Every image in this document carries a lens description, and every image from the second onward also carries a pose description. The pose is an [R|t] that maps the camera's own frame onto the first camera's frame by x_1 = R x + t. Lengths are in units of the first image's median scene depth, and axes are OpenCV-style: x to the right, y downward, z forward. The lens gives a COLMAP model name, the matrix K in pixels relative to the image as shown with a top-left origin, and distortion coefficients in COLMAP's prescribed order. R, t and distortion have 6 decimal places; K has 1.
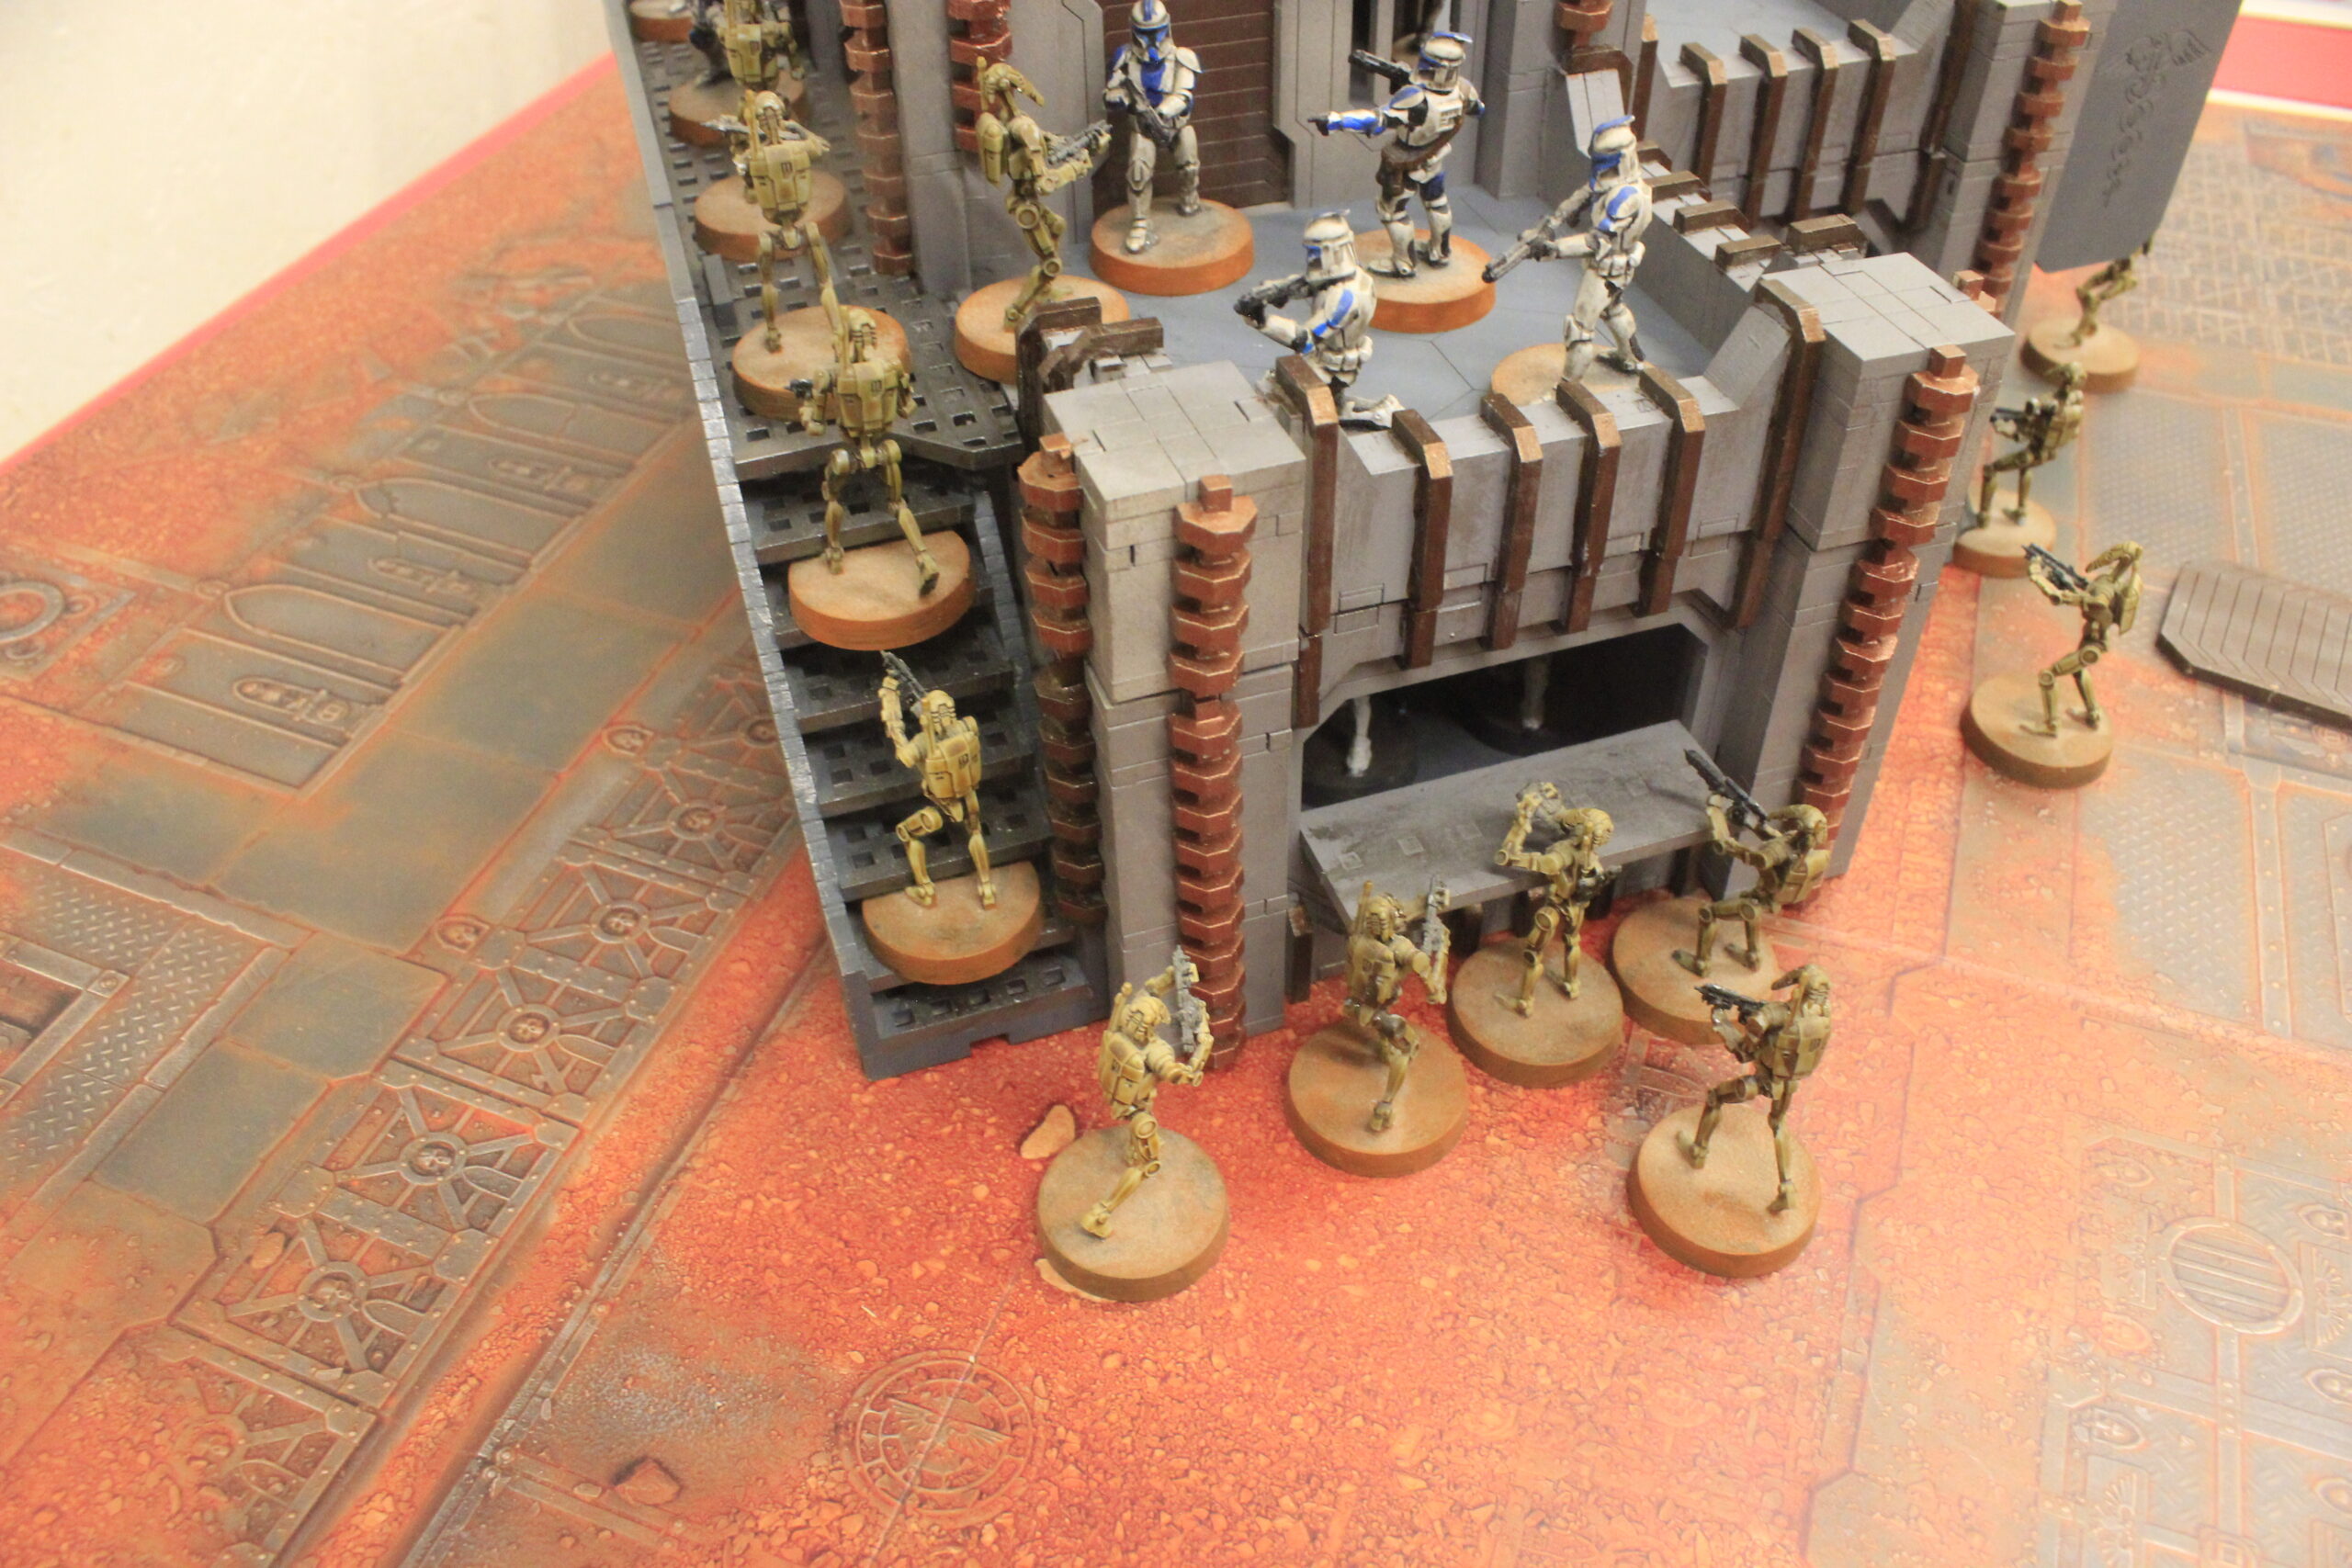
lens RADIAL K [[1867.6, 0, 1164.1], [0, 1867.6, 797.0], [0, 0, 1]] dist [-0.166544, 0.120332]
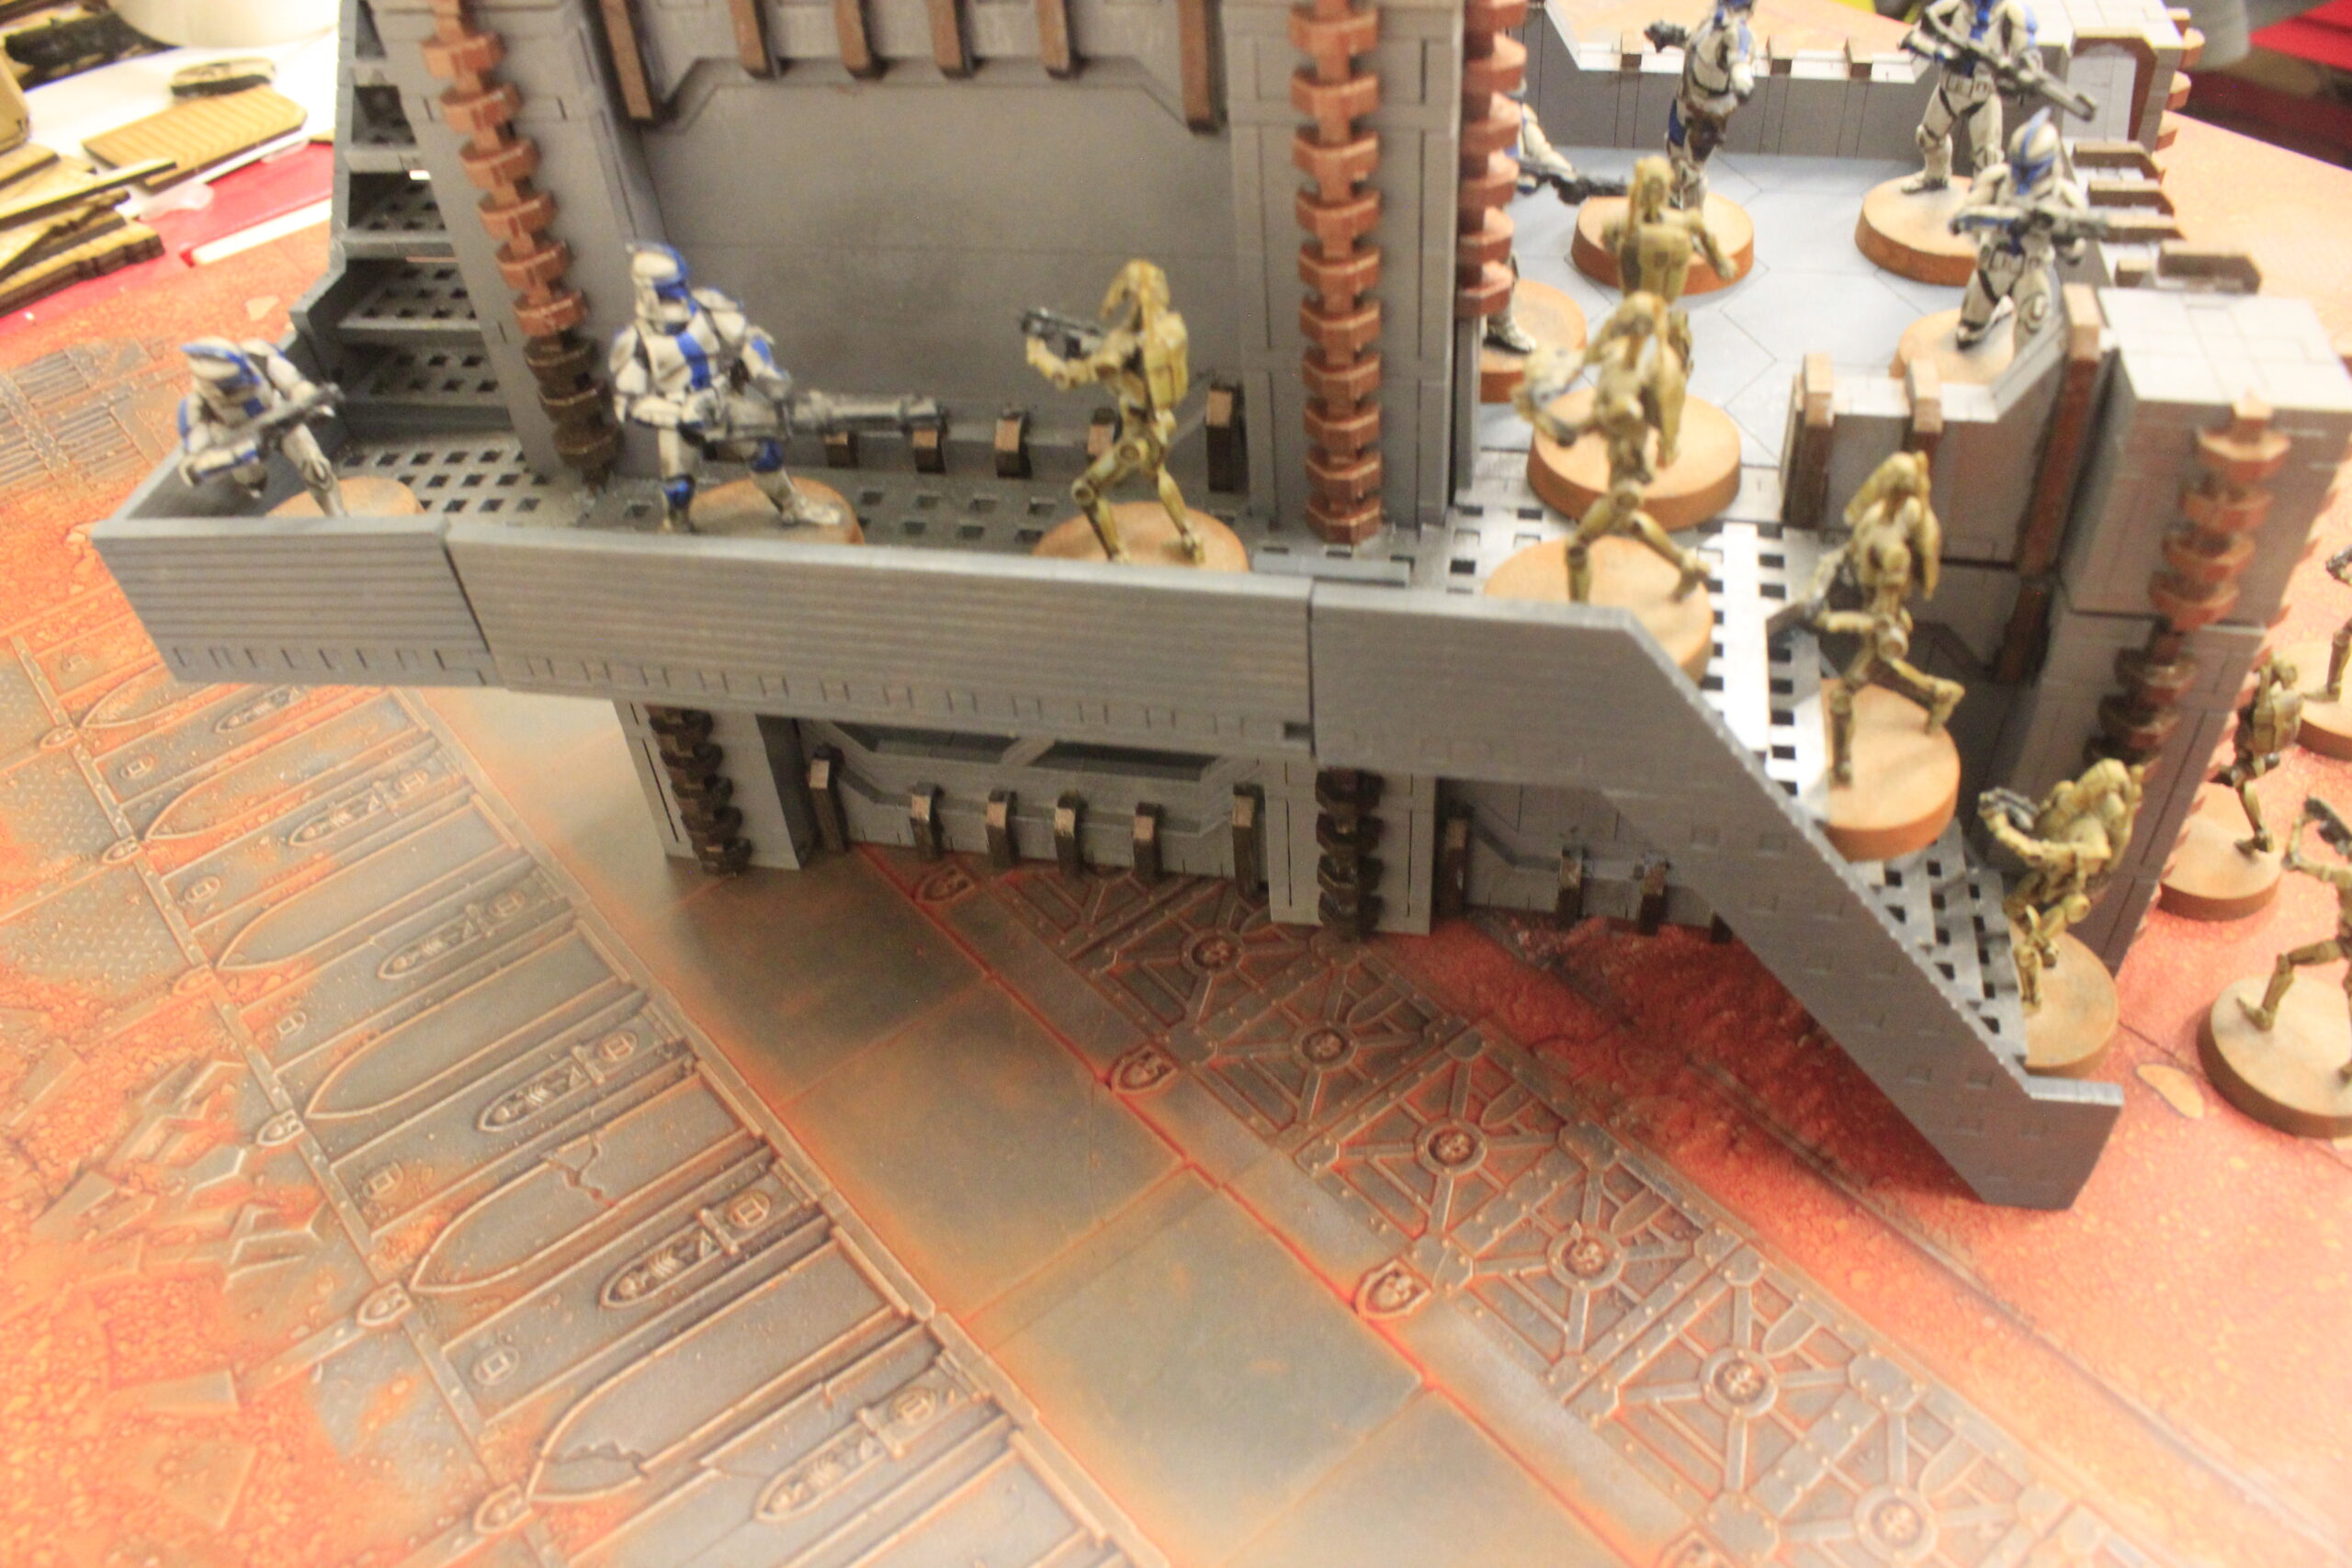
lens RADIAL K [[1867.6, 0, 1159.8], [0, 1867.6, 833.3], [0, 0, 1]] dist [-0.166544, 0.120332]
pose [[0.495441, -0.627580, 0.600568, -0.814873], [0.638676, 0.731798, 0.237834, -0.485776], [-0.588754, 0.265736, 0.763383, 0.567820]]
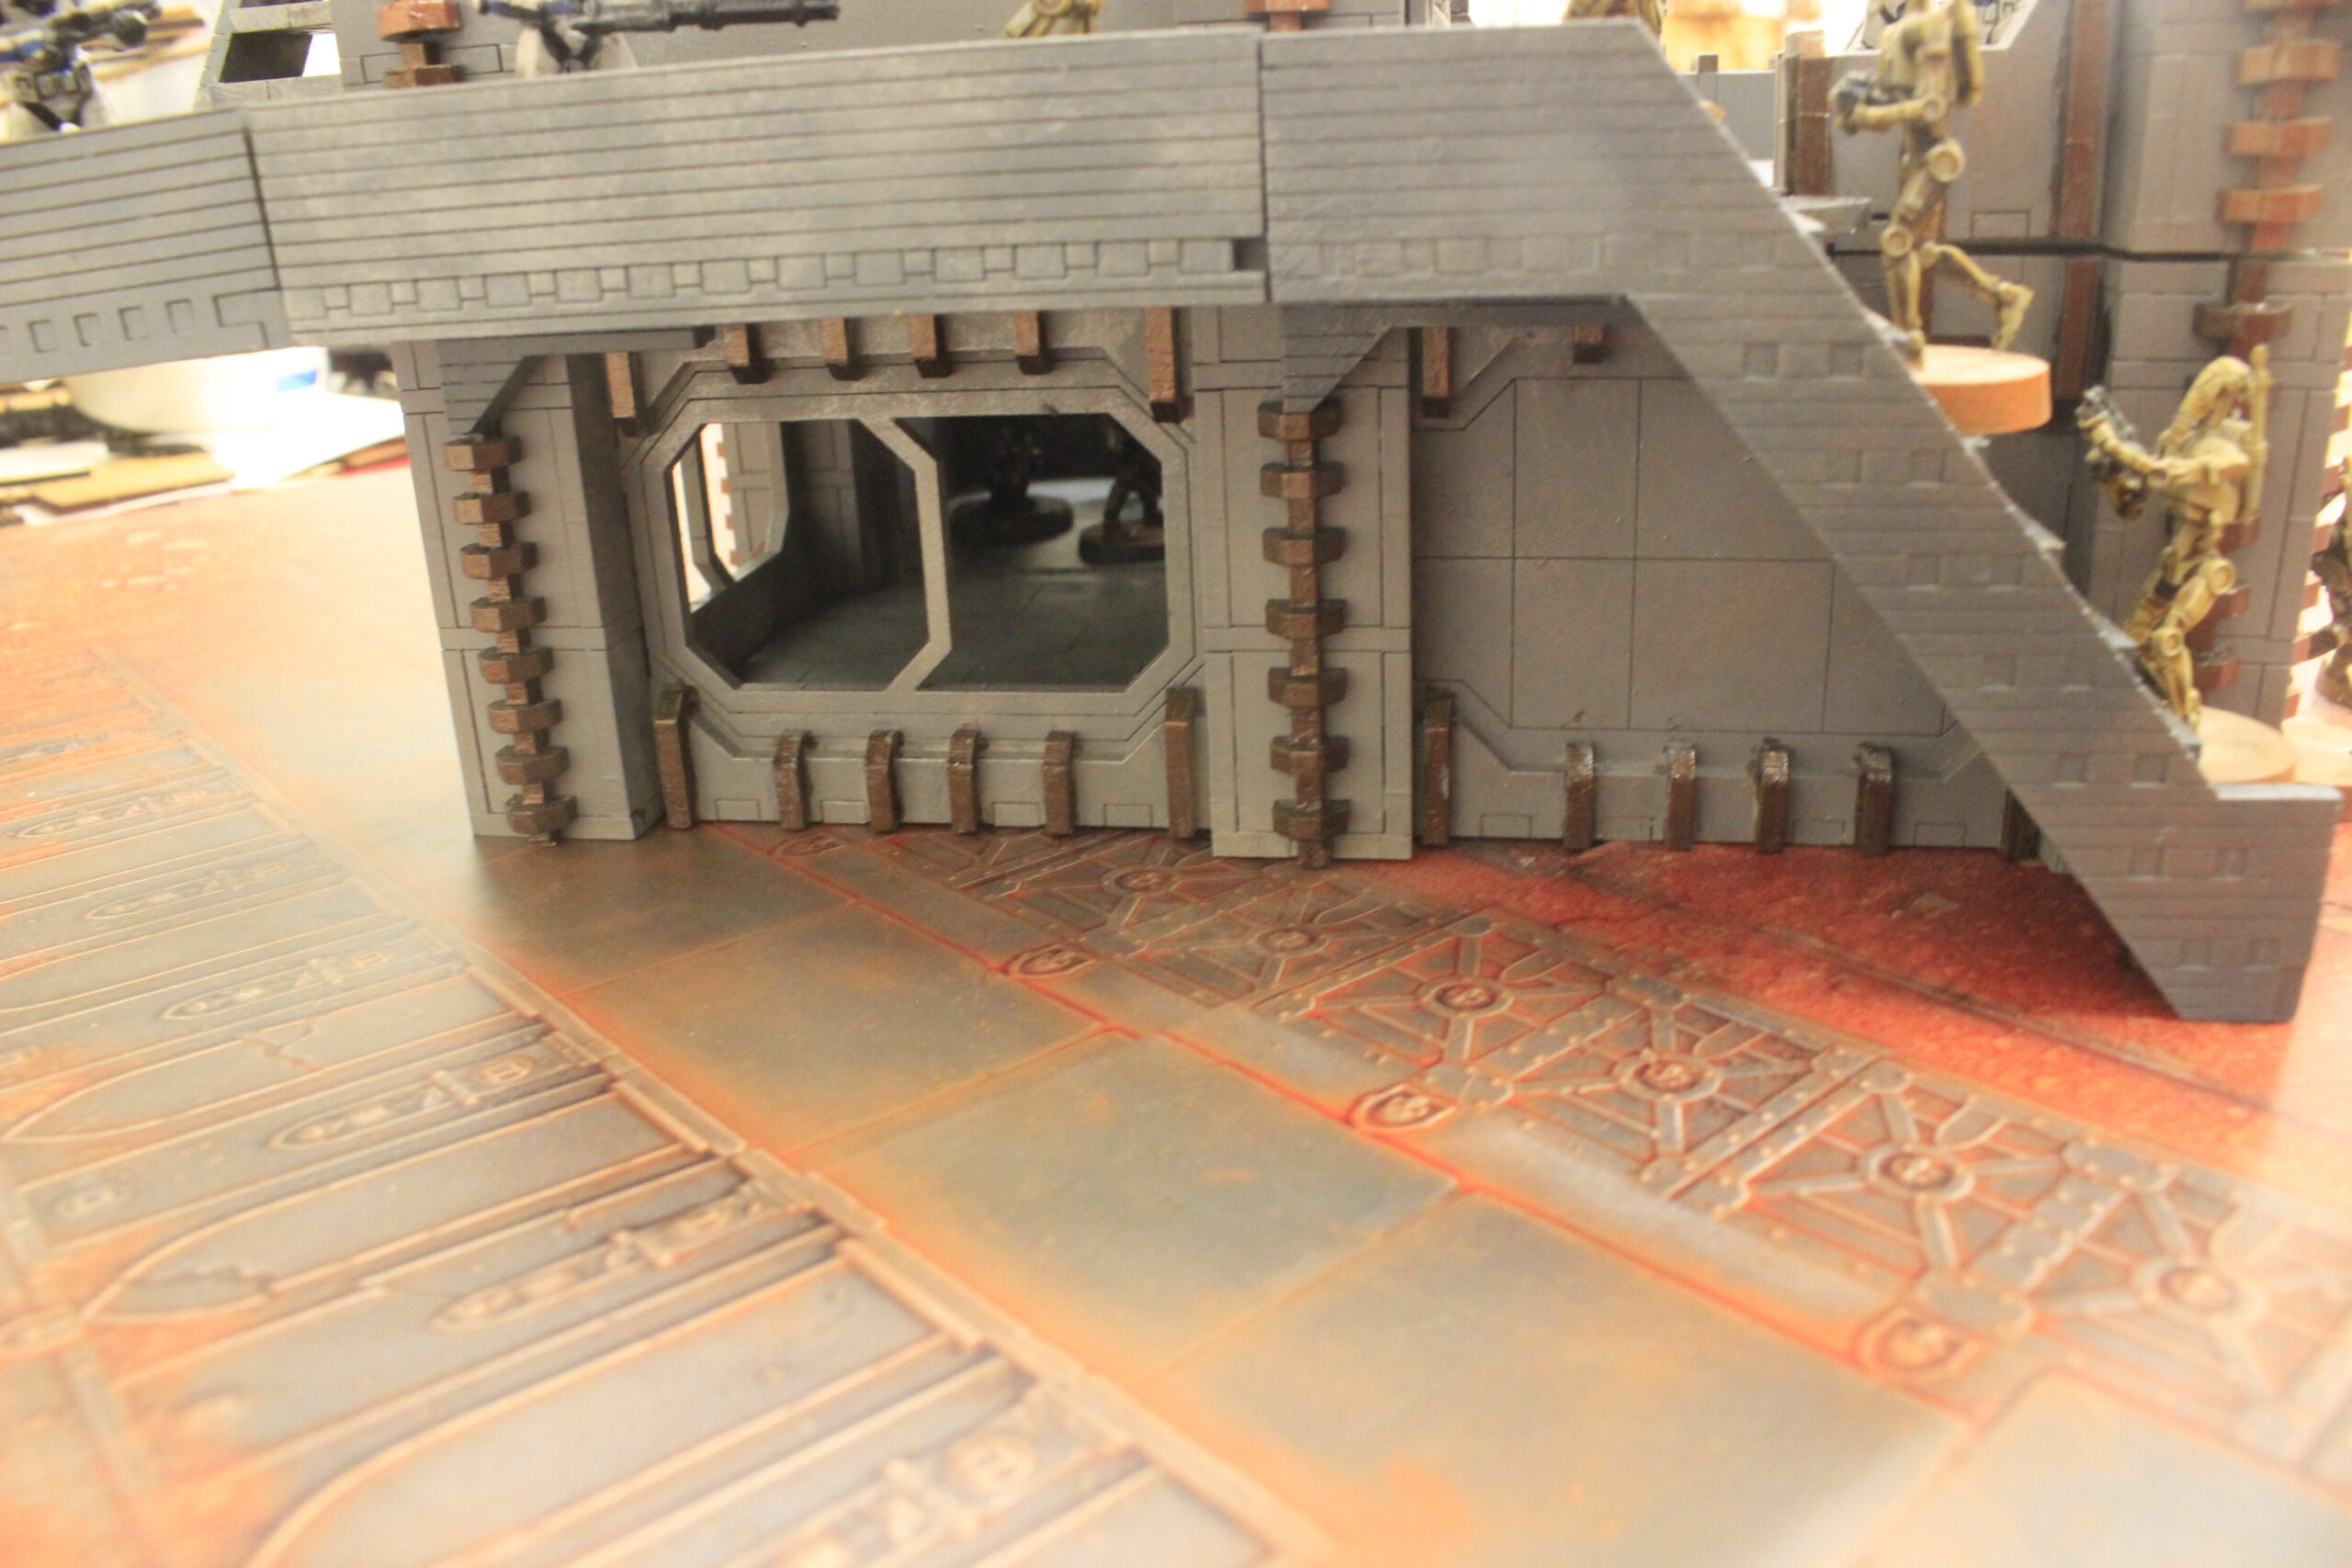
lens RADIAL K [[1867.6, 0, 1159.5], [0, 1867.6, 826.7], [0, 0, 1]] dist [-0.166544, 0.120332]
pose [[0.465283, -0.328311, 0.822024, -0.886653], [0.633649, 0.771981, -0.050334, -0.133629], [-0.618062, 0.544294, 0.567224, 0.883522]]
